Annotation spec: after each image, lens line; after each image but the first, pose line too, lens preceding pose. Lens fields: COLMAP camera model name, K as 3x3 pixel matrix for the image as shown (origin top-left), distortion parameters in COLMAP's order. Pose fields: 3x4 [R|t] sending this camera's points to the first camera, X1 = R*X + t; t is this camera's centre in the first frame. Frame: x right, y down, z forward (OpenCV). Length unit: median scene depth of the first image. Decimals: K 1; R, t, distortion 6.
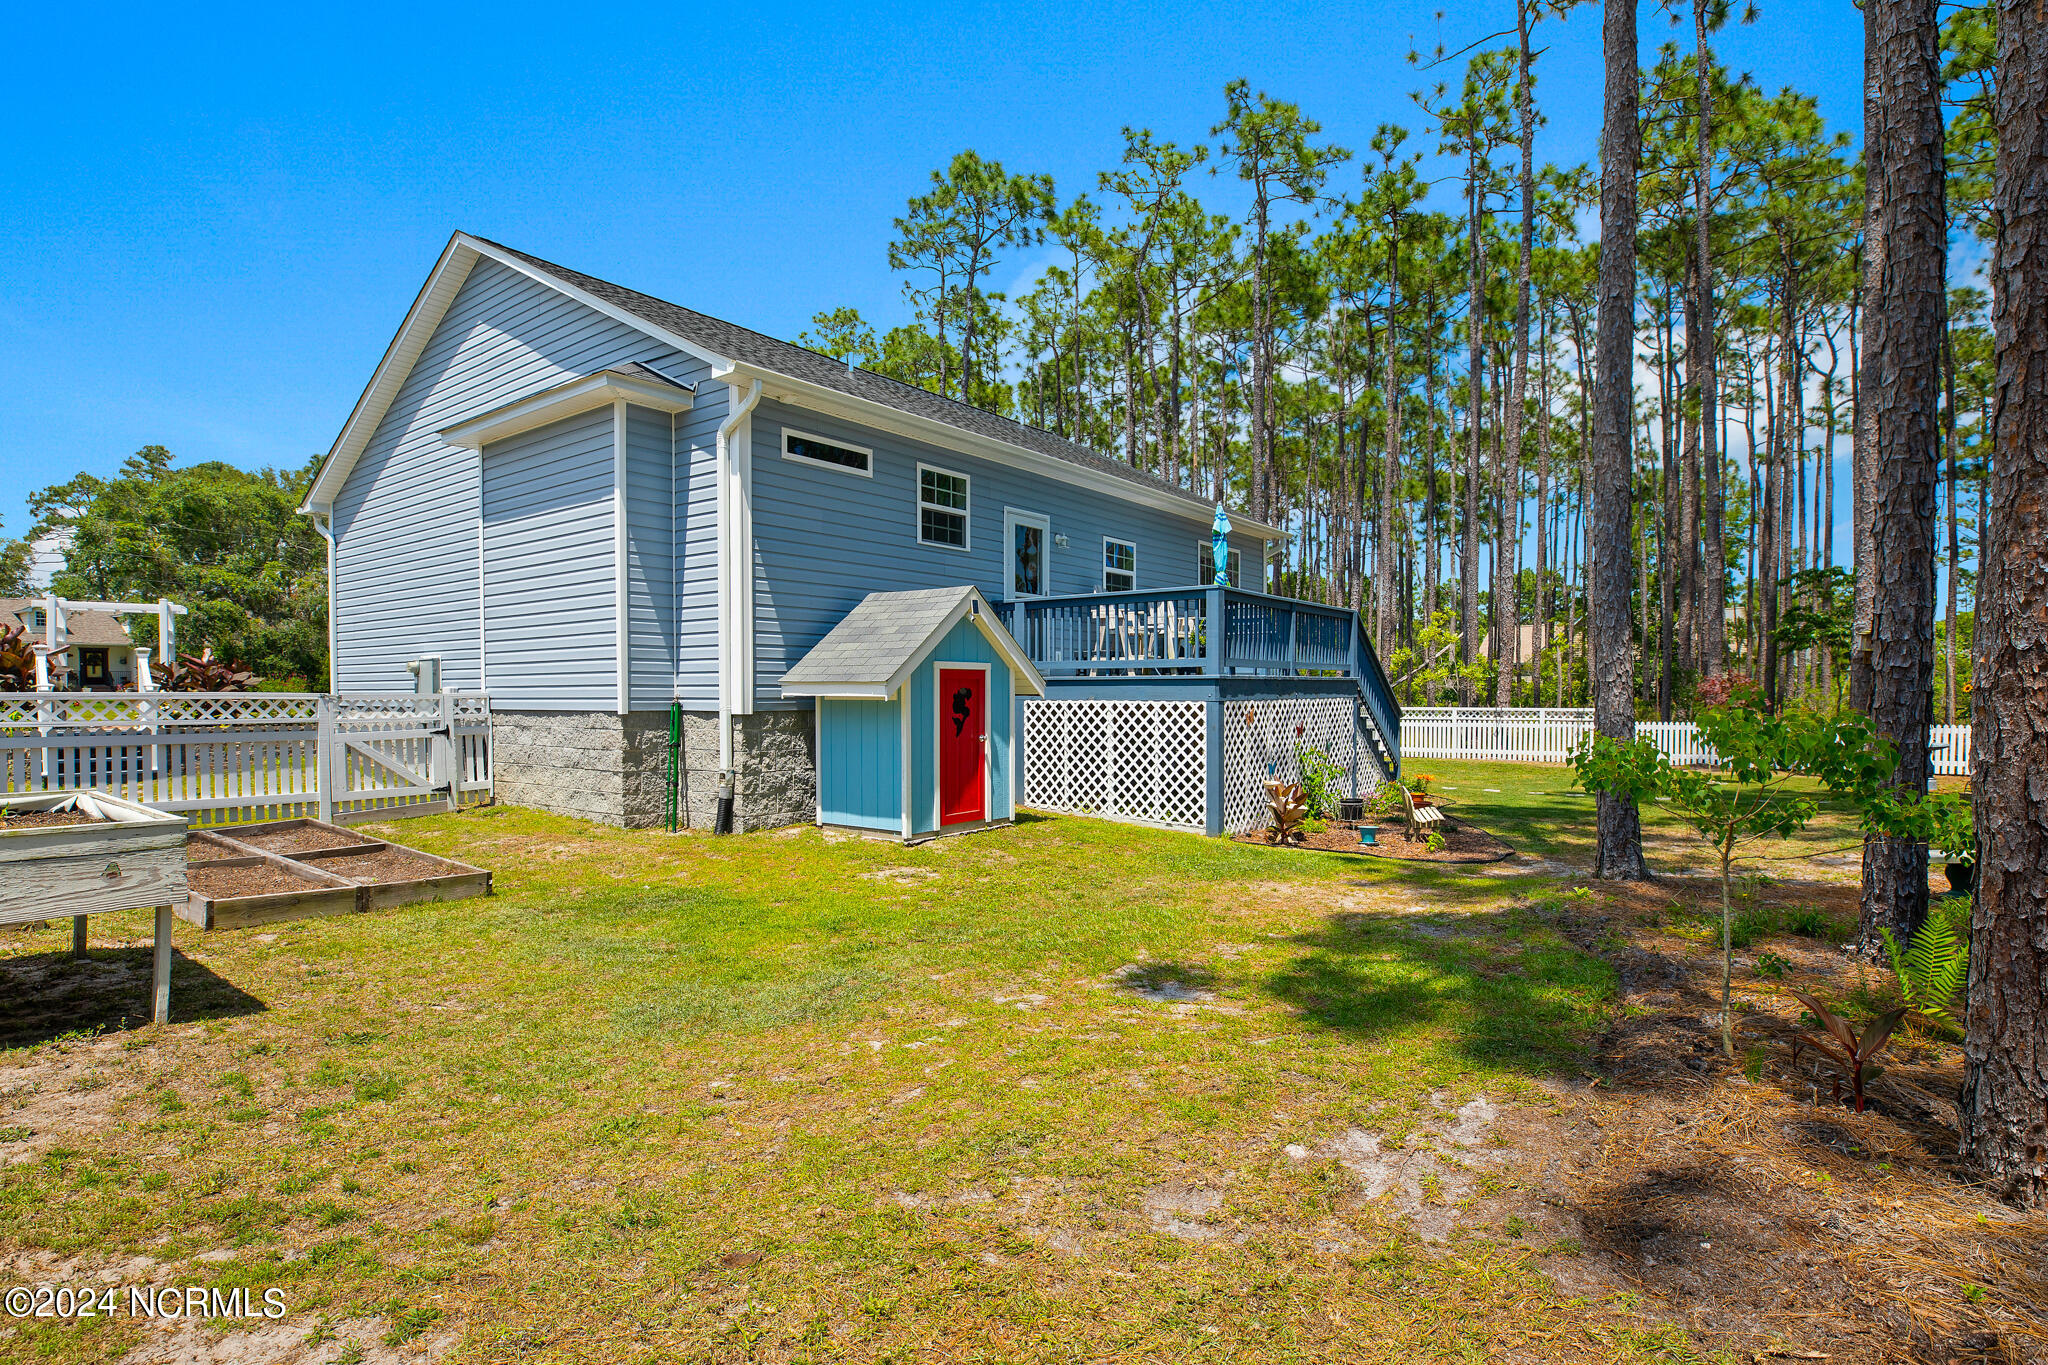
lens RADIAL K [[964.7, 0, 1016.1], [0, 964.7, 719.0], [0, 0, 1]] dist [0.011519, -0.000072]
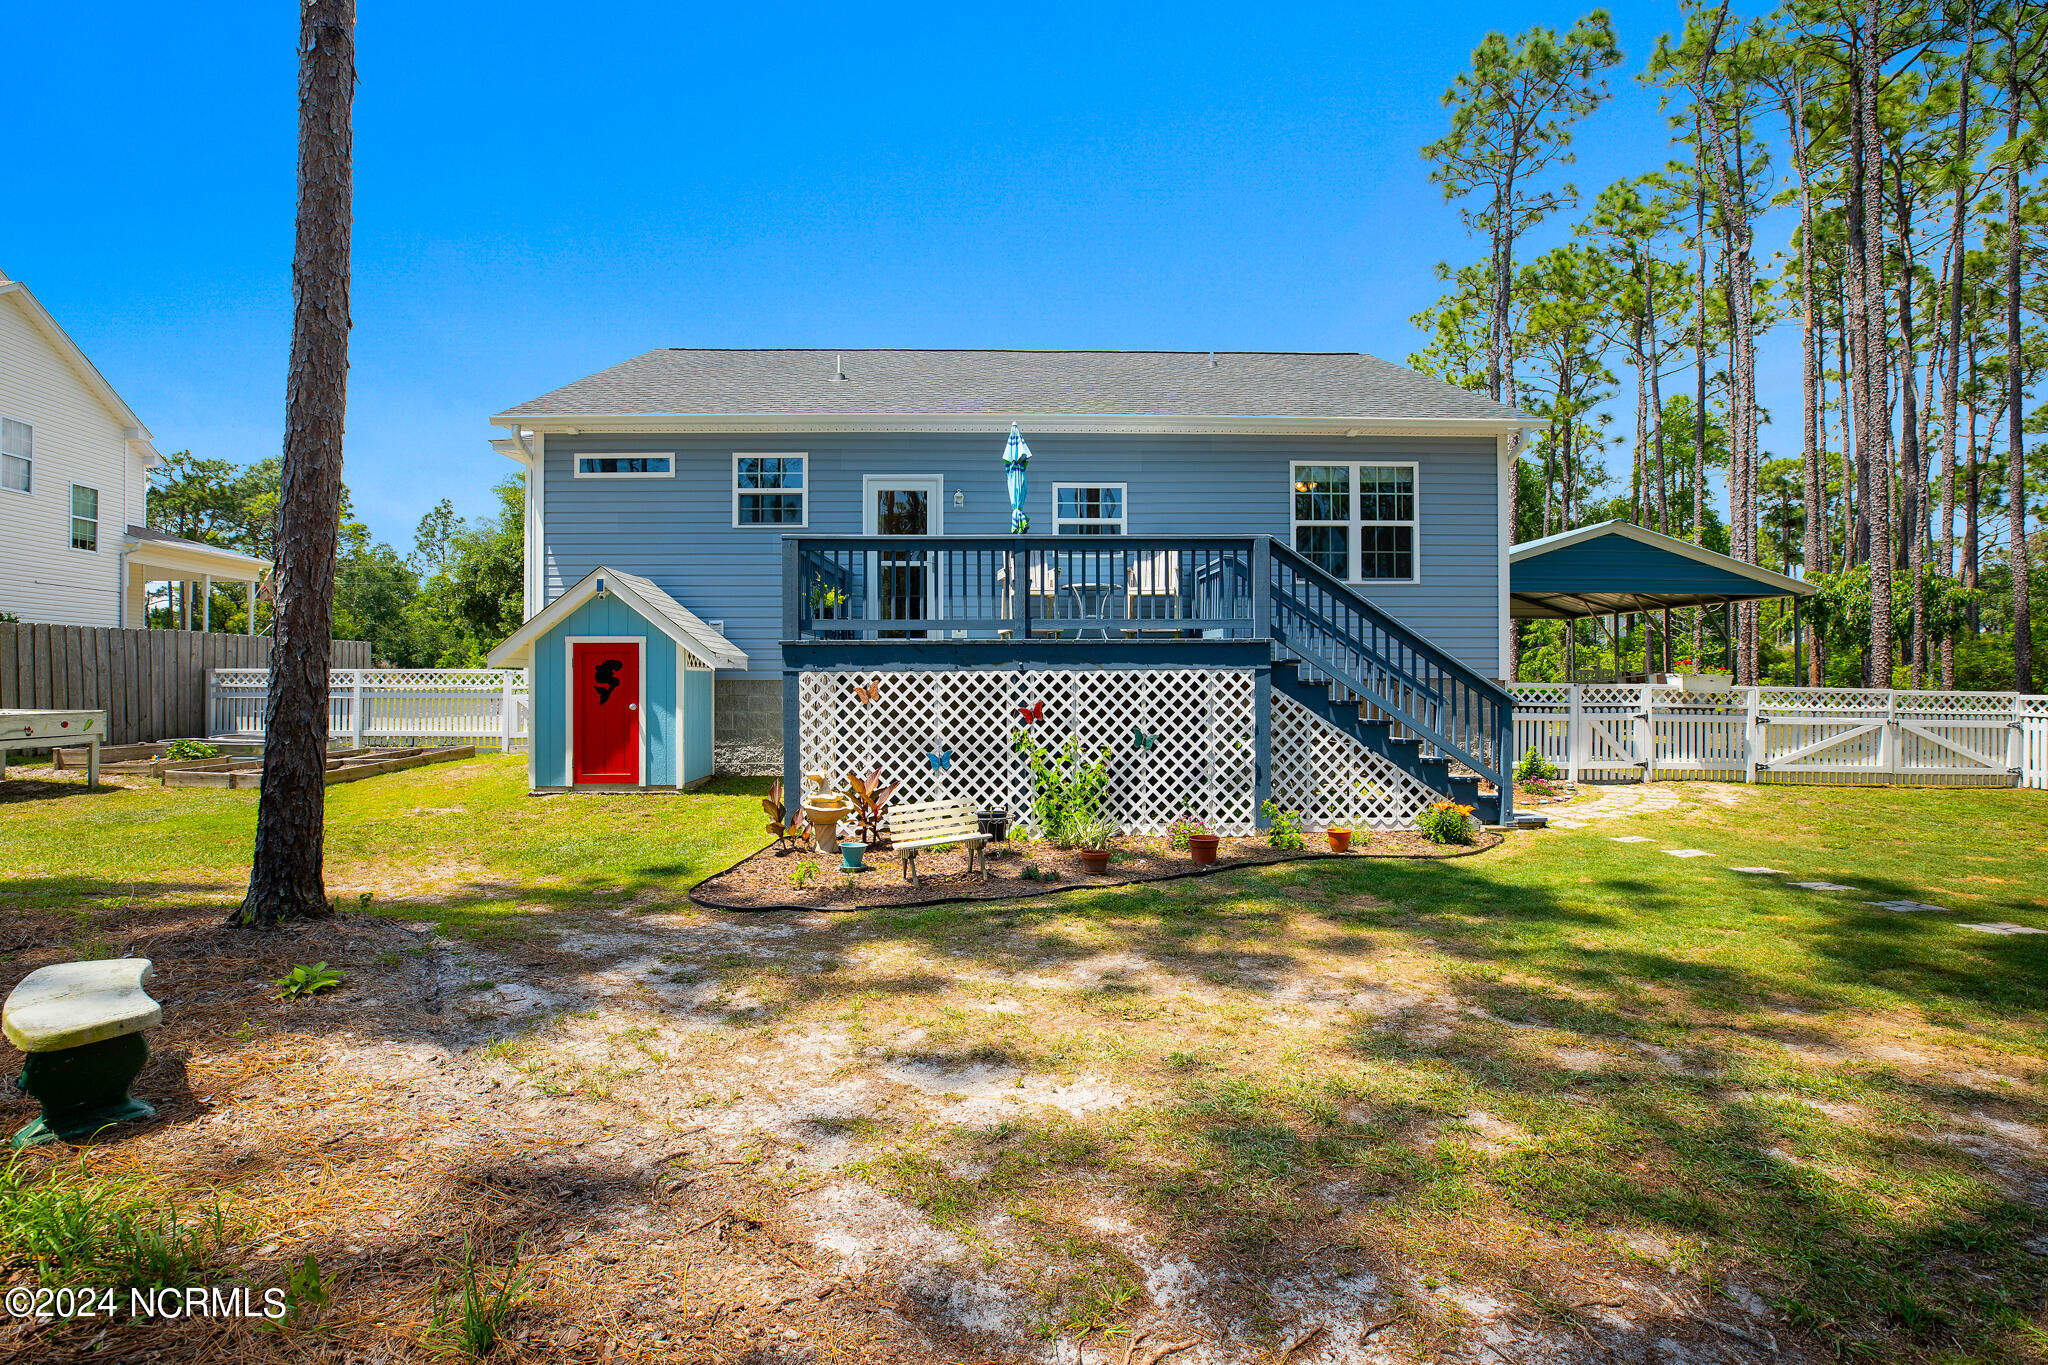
lens RADIAL K [[919.4, 0, 1024.1], [0, 919.4, 682.8], [0, 0, 1]] dist [-0.009001, 0.002369]
pose [[0.647408, 0.000227, -0.762144, 0.881264], [-0.018395, 0.999713, -0.015328, 0.000622], [0.761922, 0.023943, 0.647226, 0.582689]]
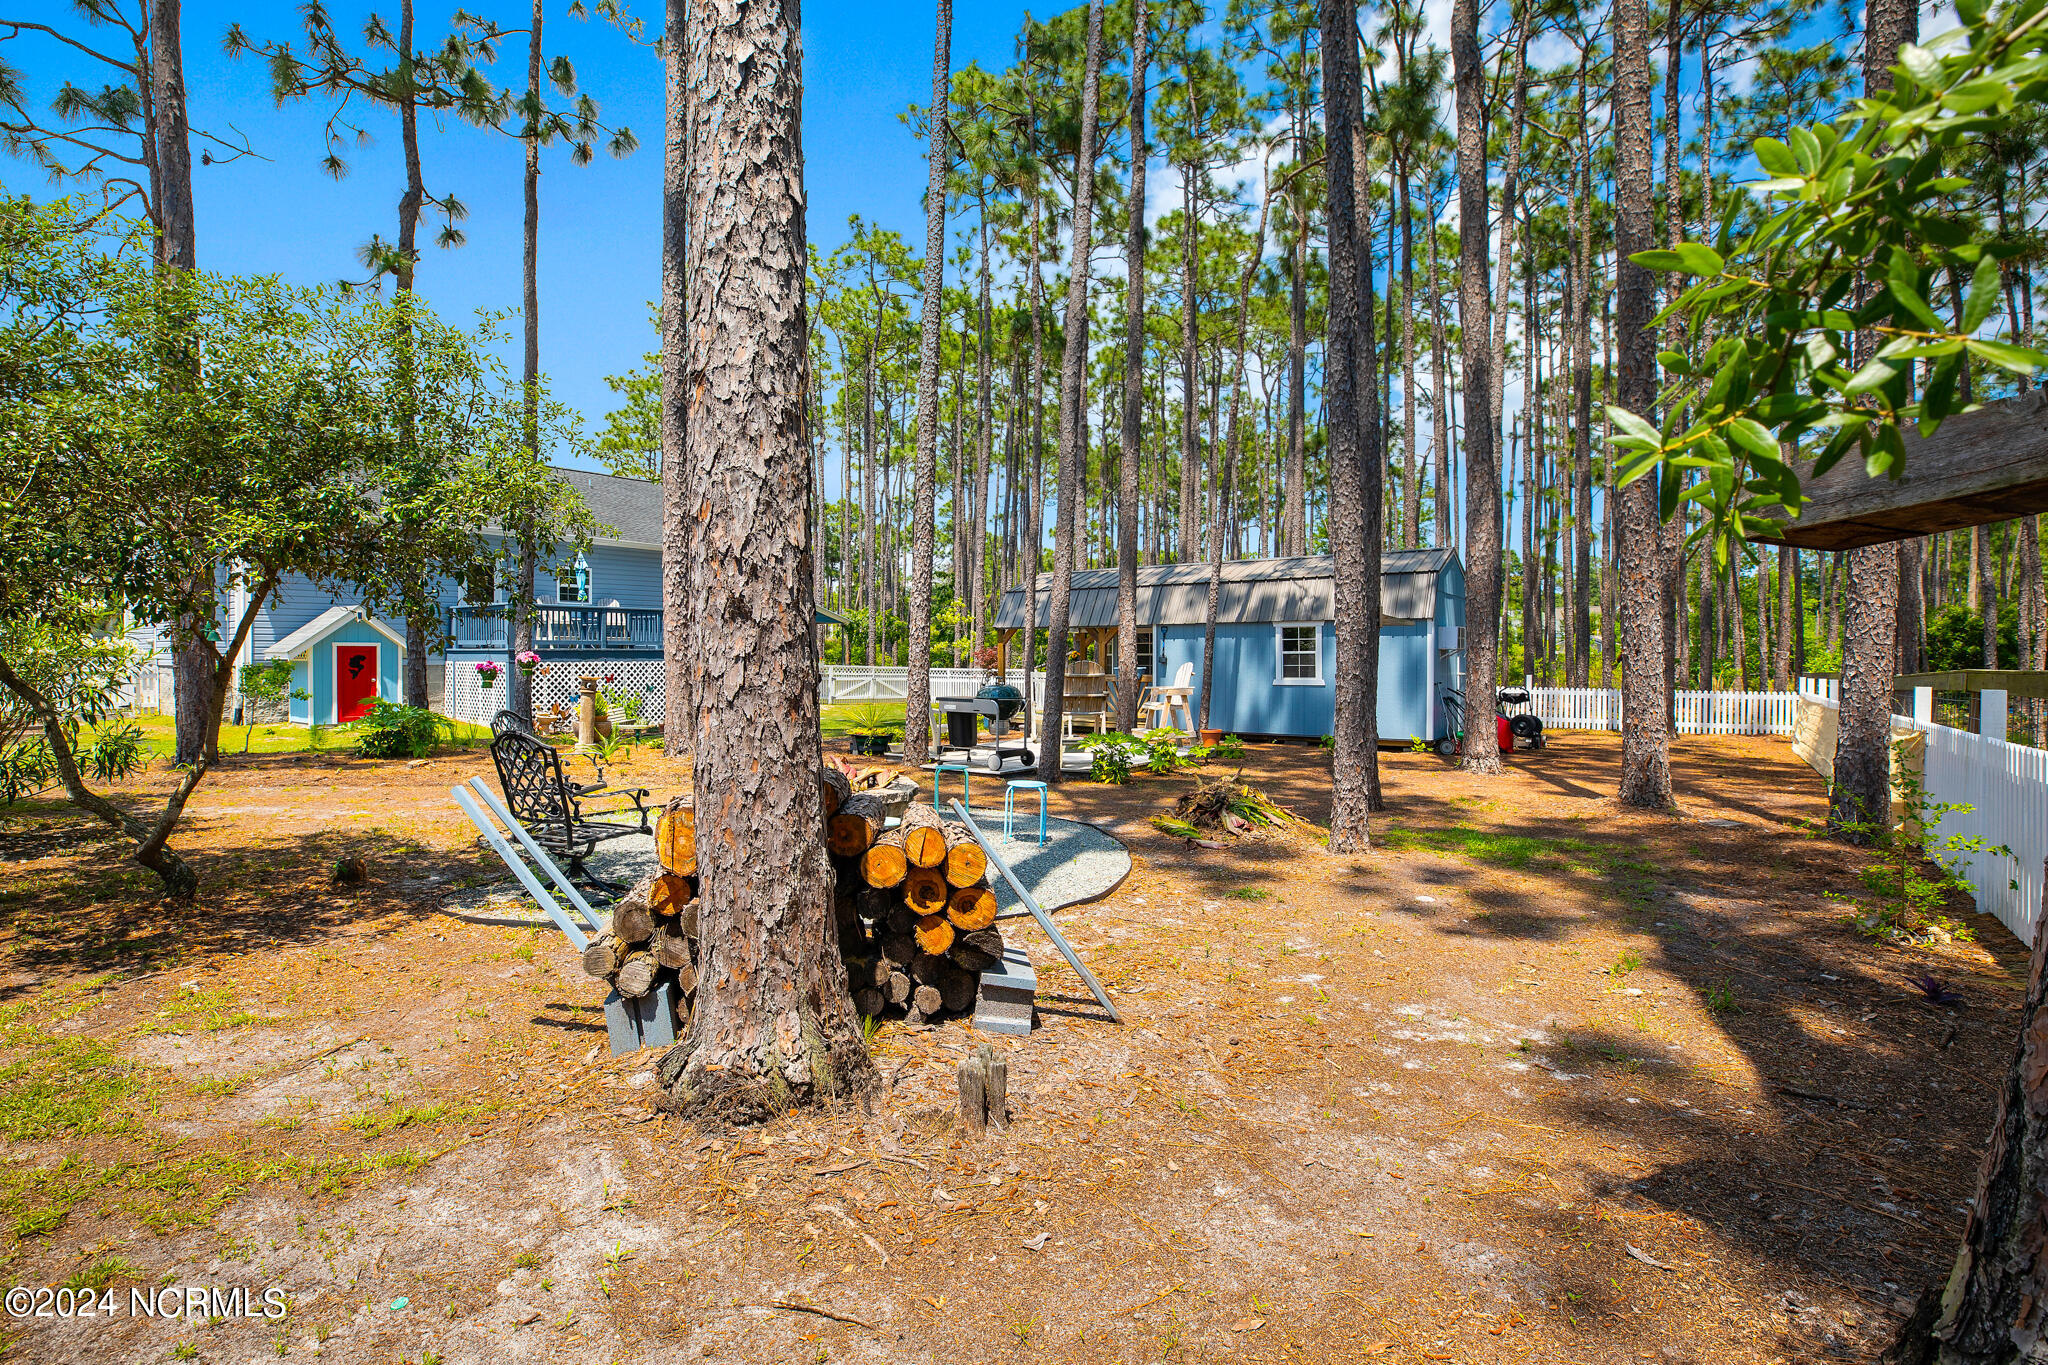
lens RADIAL K [[919.4, 0, 982.7], [0, 919.4, 667.1], [0, 0, 1]] dist [-0.009001, 0.002369]
pose [[0.999980, 0.000792, -0.006247, 1.086477], [-0.000883, 0.999892, -0.014678, 0.017277], [0.006235, 0.014683, 0.999873, -0.790178]]
